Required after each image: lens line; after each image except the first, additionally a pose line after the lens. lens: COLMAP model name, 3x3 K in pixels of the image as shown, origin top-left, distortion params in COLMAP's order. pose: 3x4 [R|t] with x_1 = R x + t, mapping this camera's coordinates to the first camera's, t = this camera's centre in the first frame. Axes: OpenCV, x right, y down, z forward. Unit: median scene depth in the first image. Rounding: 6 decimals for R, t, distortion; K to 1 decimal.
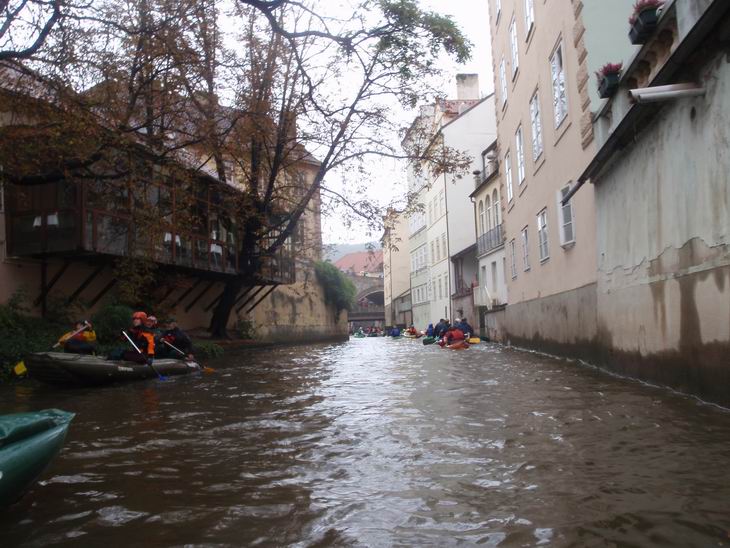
lens RADIAL K [[622.1, 0, 365.0], [0, 622.1, 274.0], [0, 0, 1]] dist [-0.005953, 0.001882]
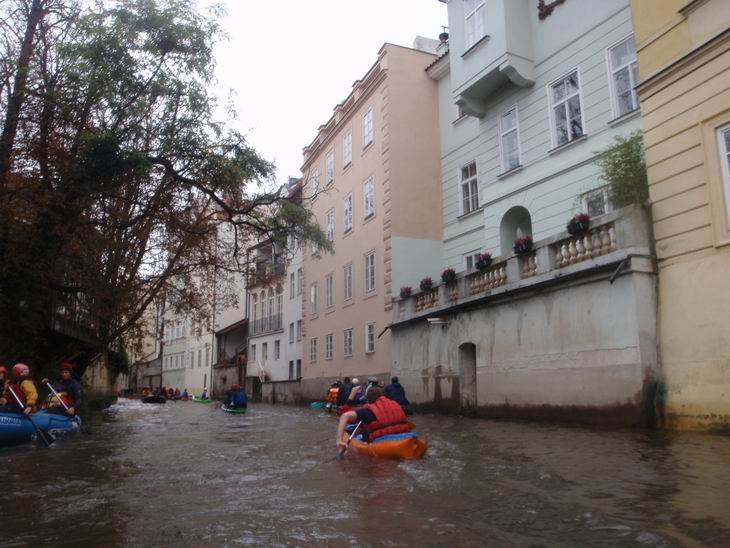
lens RADIAL K [[622.1, 0, 365.0], [0, 622.1, 274.0], [0, 0, 1]] dist [-0.005953, 0.001882]
pose [[0.887954, 0.116010, 0.445060, -0.214521], [-0.067978, 0.990142, -0.122468, -0.017352], [-0.454880, 0.078491, 0.887087, -0.281030]]
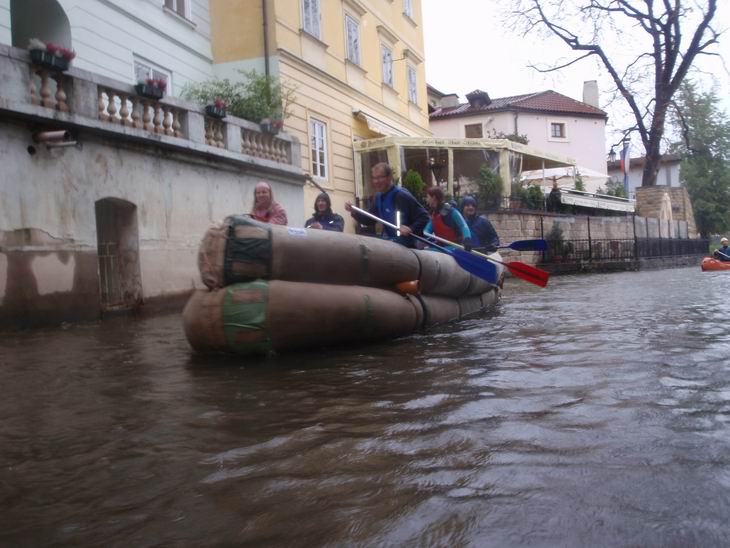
lens RADIAL K [[622.1, 0, 365.0], [0, 622.1, 274.0], [0, 0, 1]] dist [-0.005953, 0.001882]
pose [[-0.957936, 0.091380, 0.272046, -0.110515], [0.070494, 0.993832, -0.085602, 0.040290], [-0.278190, -0.062824, -0.958469, 0.368769]]
